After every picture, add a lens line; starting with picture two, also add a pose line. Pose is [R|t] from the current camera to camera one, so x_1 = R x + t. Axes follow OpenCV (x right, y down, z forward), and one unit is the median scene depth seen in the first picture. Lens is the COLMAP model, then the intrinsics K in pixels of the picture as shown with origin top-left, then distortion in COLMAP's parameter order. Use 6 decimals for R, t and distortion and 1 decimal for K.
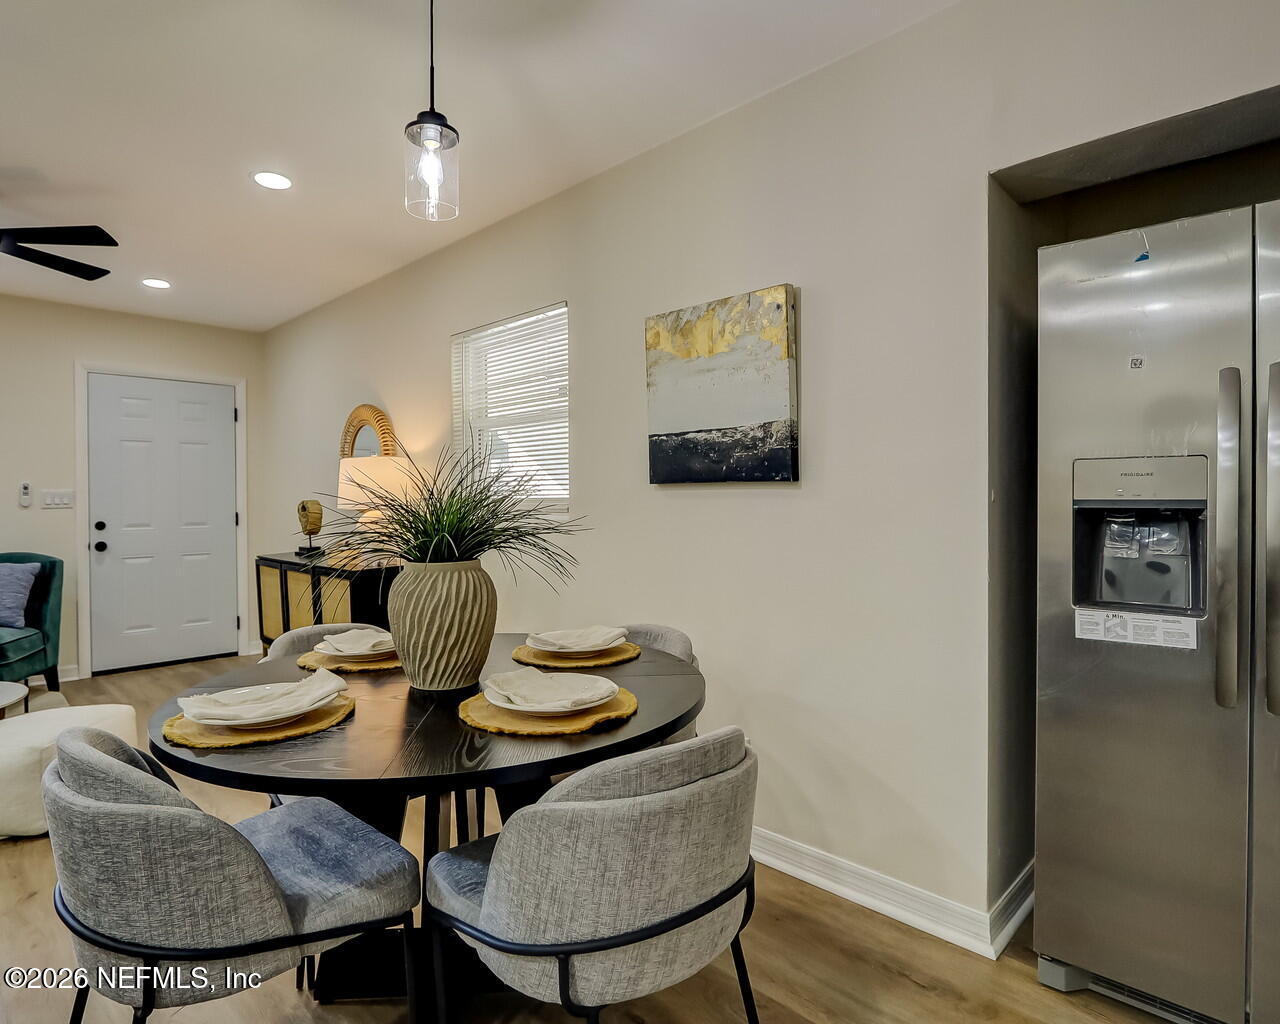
lens RADIAL K [[717.2, 0, 632.2], [0, 717.2, 503.9], [0, 0, 1]] dist [-0.027121, 0.006000]
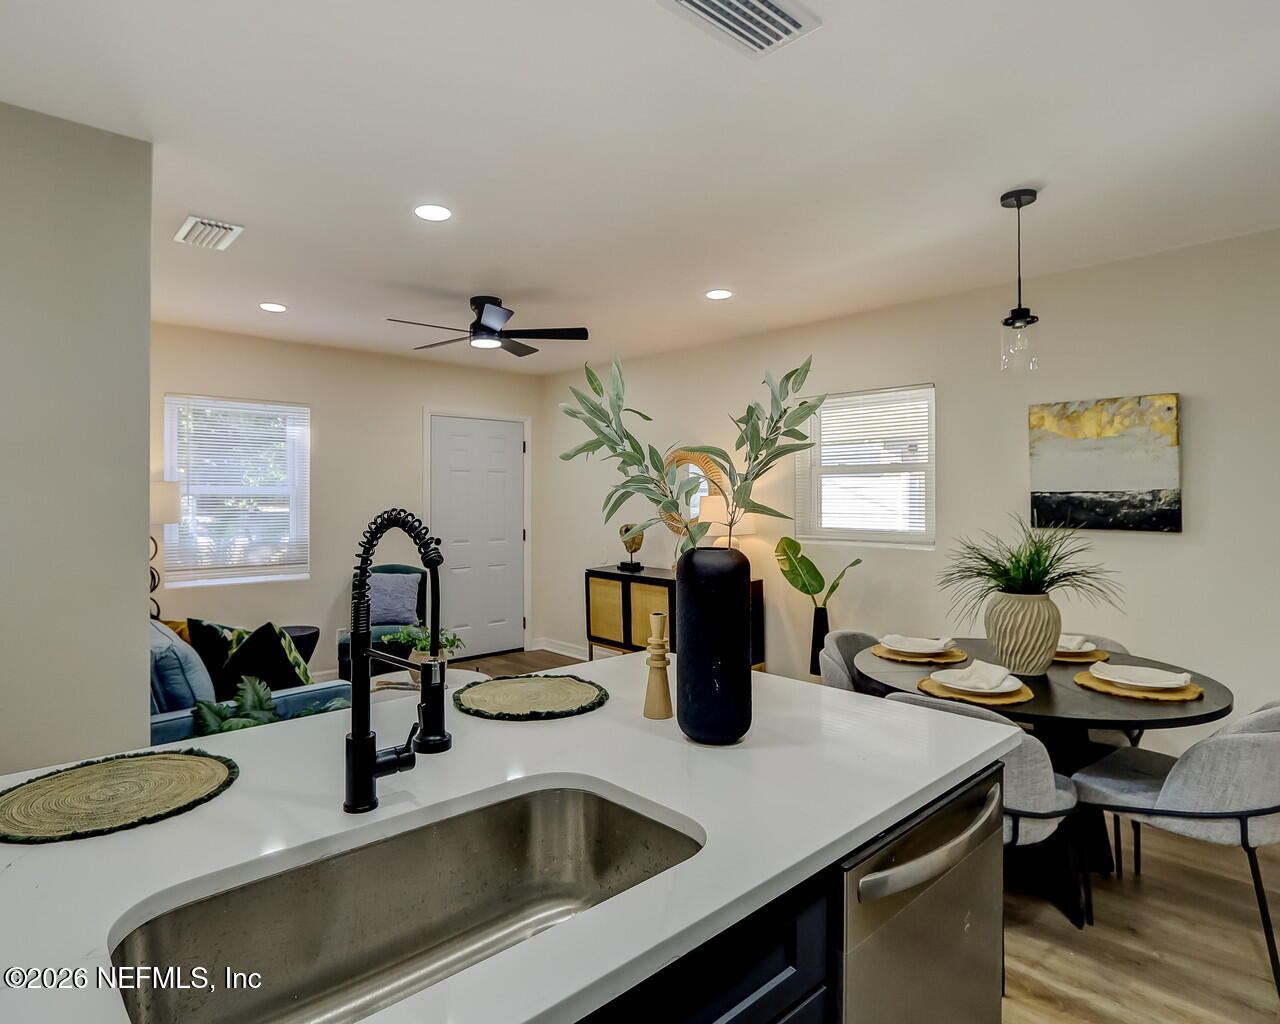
lens RADIAL K [[717.2, 0, 627.8], [0, 717.2, 493.7], [0, 0, 1]] dist [-0.027121, 0.006000]
pose [[0.998474, 0.005802, -0.054914, -0.712340], [-0.006468, 0.999907, -0.011970, -0.076733], [0.054839, 0.012307, 0.998419, -0.408763]]
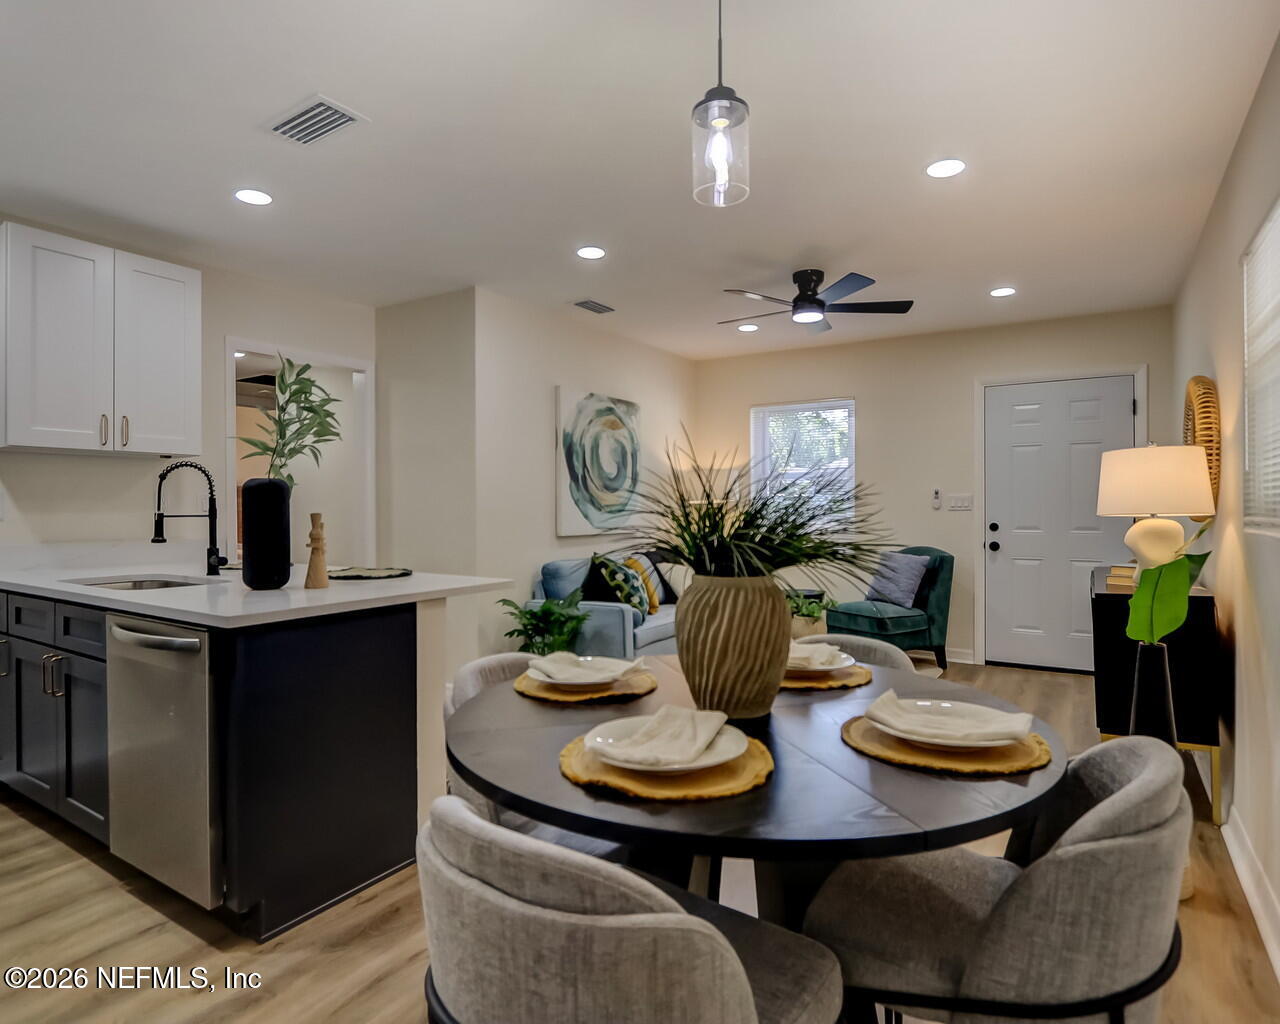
lens RADIAL K [[717.2, 0, 632.9], [0, 717.2, 508.1], [0, 0, 1]] dist [-0.027121, 0.006000]
pose [[0.194036, 0.009852, -0.980945, 0.411178], [-0.004366, 0.999948, 0.009179, -0.010716], [0.980985, 0.002502, 0.194069, 0.487915]]
